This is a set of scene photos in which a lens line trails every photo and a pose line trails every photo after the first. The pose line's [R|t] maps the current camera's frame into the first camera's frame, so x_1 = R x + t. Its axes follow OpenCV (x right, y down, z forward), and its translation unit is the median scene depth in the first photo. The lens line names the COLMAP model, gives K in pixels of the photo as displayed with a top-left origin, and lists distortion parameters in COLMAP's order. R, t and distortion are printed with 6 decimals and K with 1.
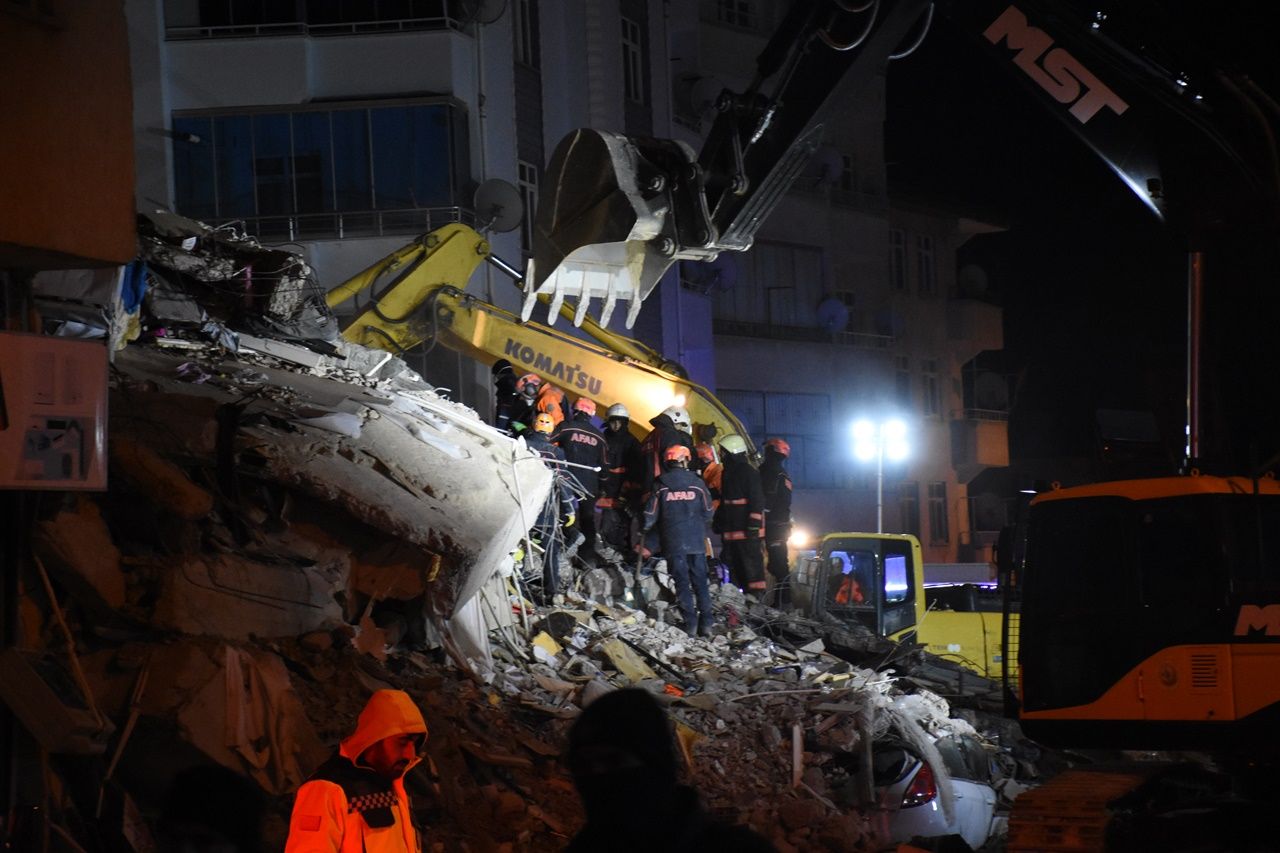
lens RADIAL K [[3094.0, 0, 655.8], [0, 3094.0, 468.3], [0, 0, 1]] dist [0.628646, 0.896389]
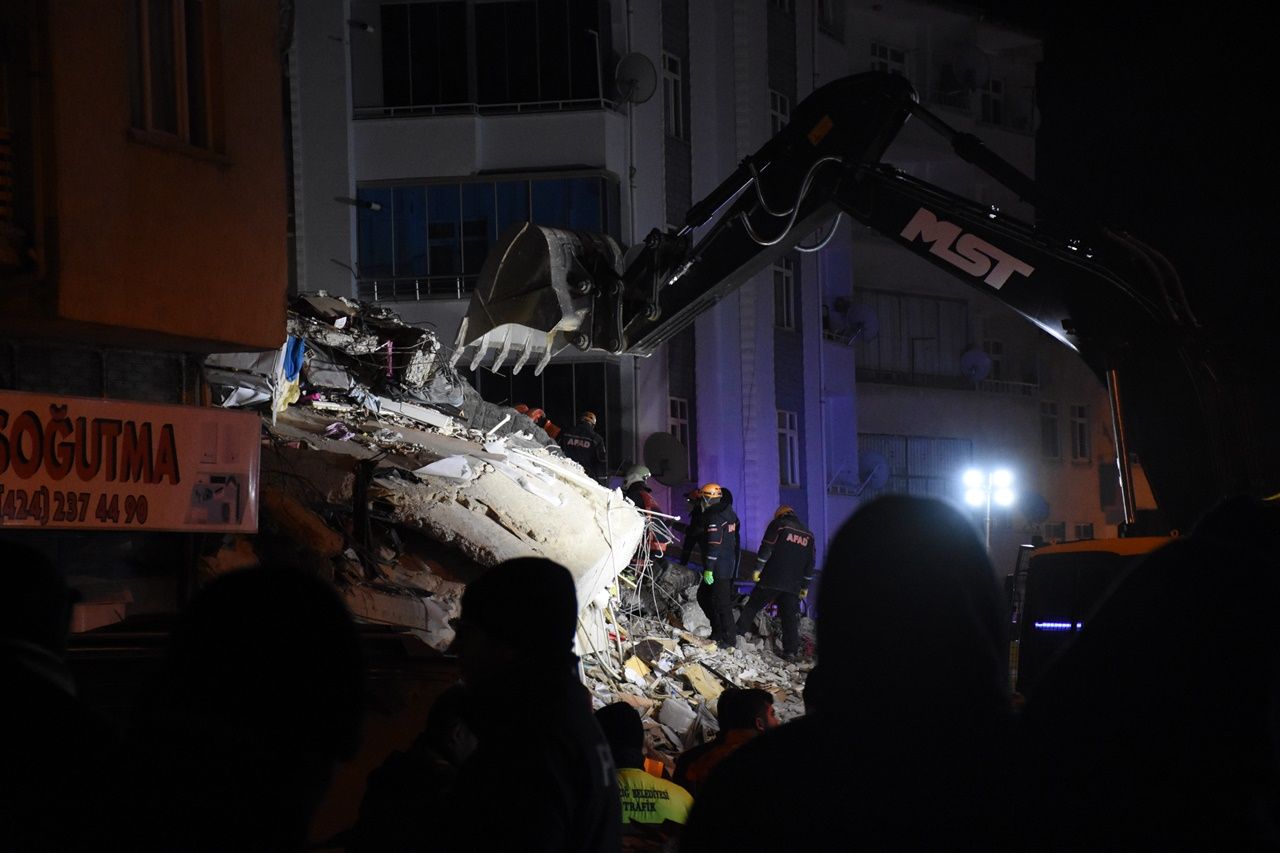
lens RADIAL K [[3094.0, 0, 655.8], [0, 3094.0, 468.3], [0, 0, 1]] dist [0.628646, 0.896389]
pose [[0.997656, 0.016596, -0.066381, 0.049865], [-0.017175, 0.999819, -0.008164, -0.008772], [0.066234, 0.009285, 0.997761, -0.167971]]
